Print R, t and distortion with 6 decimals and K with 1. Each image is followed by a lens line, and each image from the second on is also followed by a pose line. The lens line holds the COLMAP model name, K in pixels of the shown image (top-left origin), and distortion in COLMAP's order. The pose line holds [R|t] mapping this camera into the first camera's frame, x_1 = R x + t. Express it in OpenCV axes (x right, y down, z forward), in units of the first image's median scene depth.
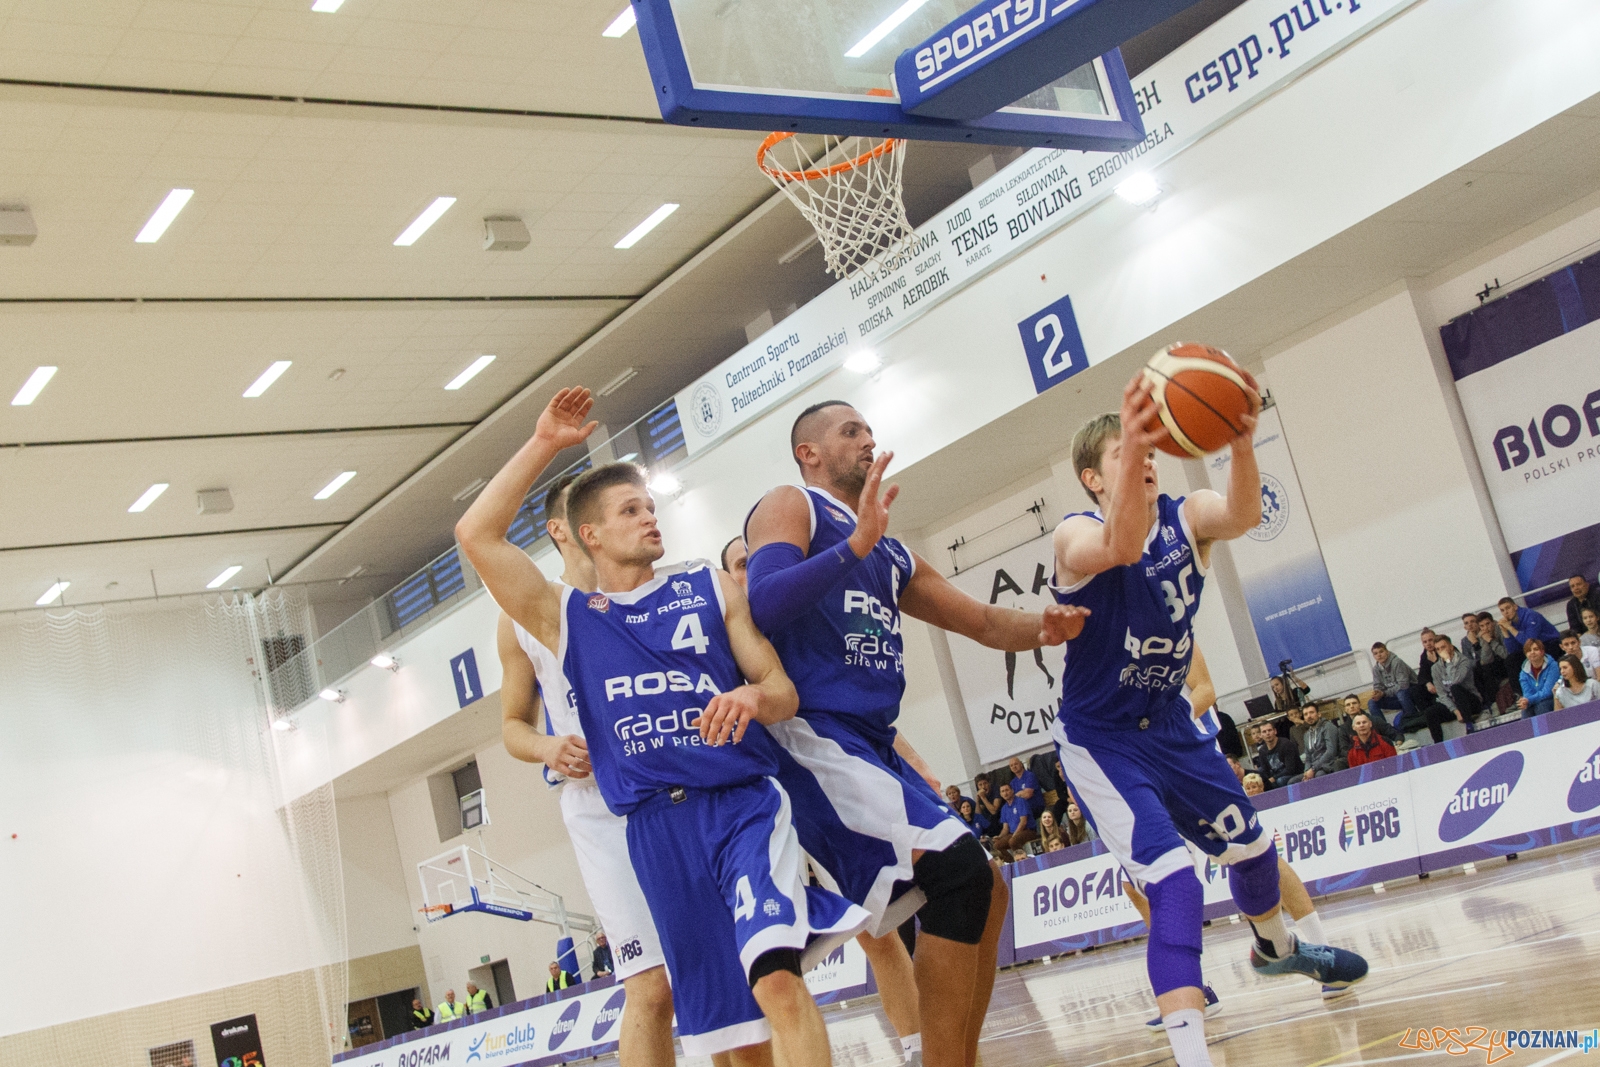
lens RADIAL K [[2070.3, 0, 800.0], [0, 2070.3, 533.5], [0, 0, 1]] dist [0.003723, 0.008125]
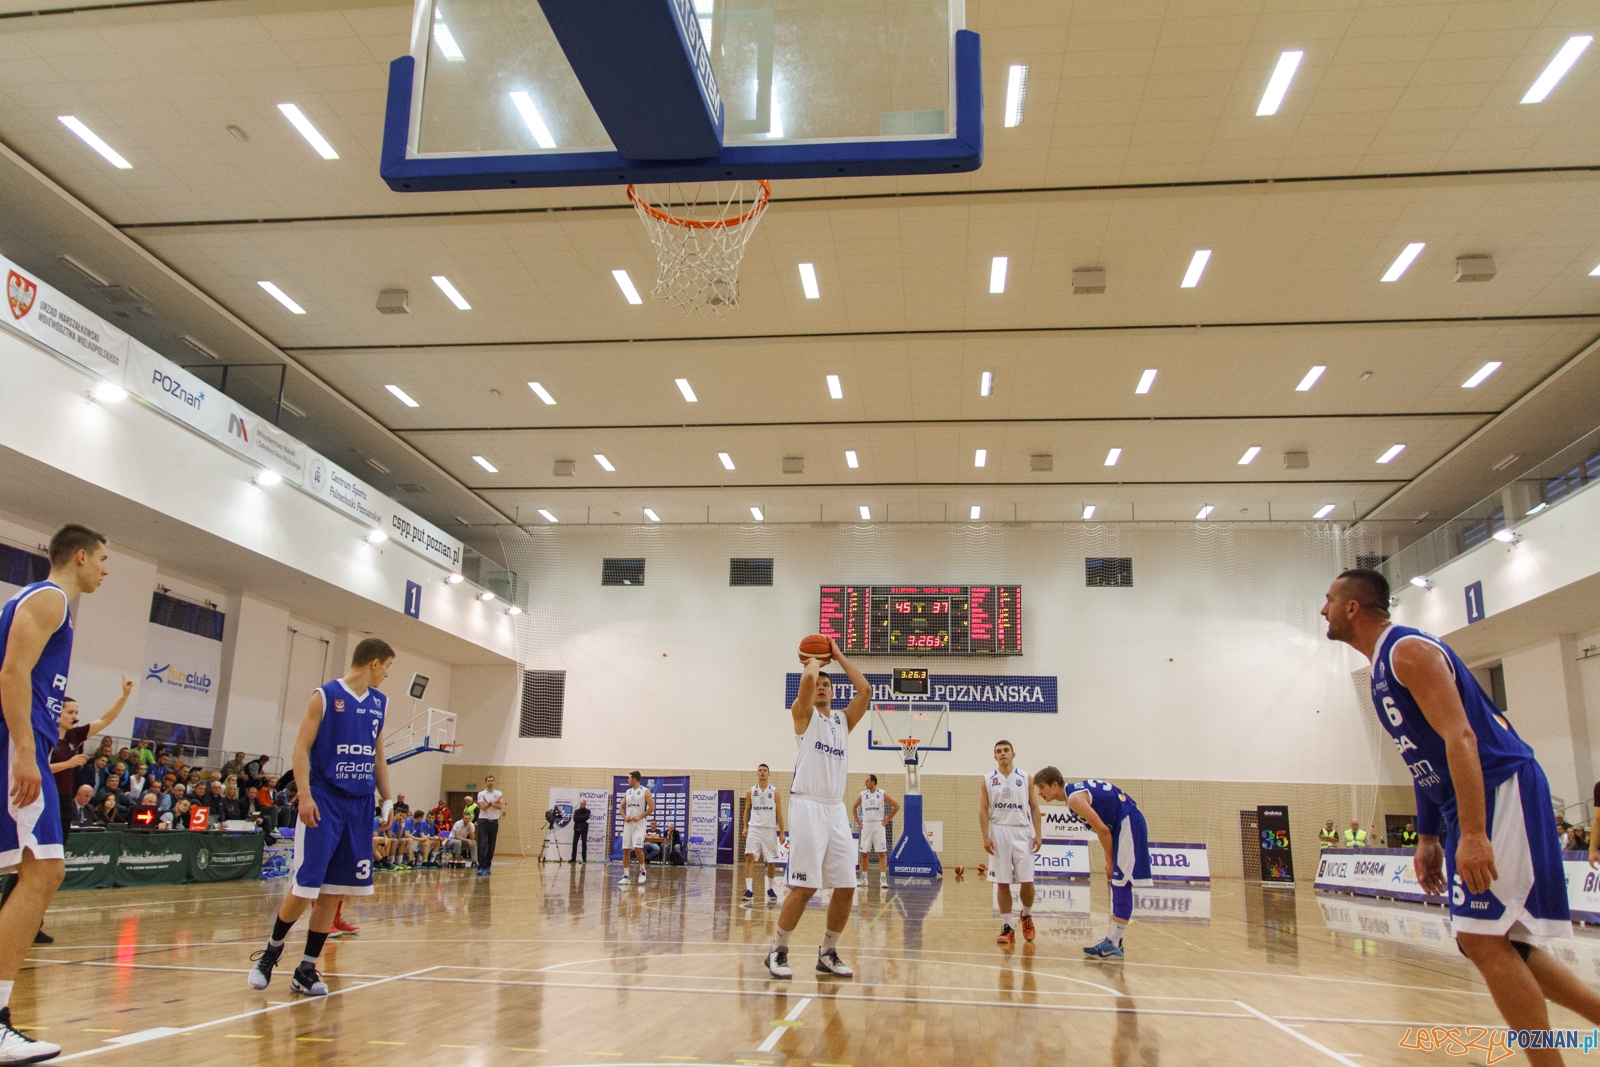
lens RADIAL K [[1251.2, 0, 776.8], [0, 1251.2, 538.1], [0, 0, 1]] dist [0.045085, -0.067591]
pose [[0.697605, 0.102385, -0.709129, 0.101271], [-0.061088, 0.994633, 0.083512, -0.012652], [0.713873, -0.014939, 0.700116, 0.104286]]
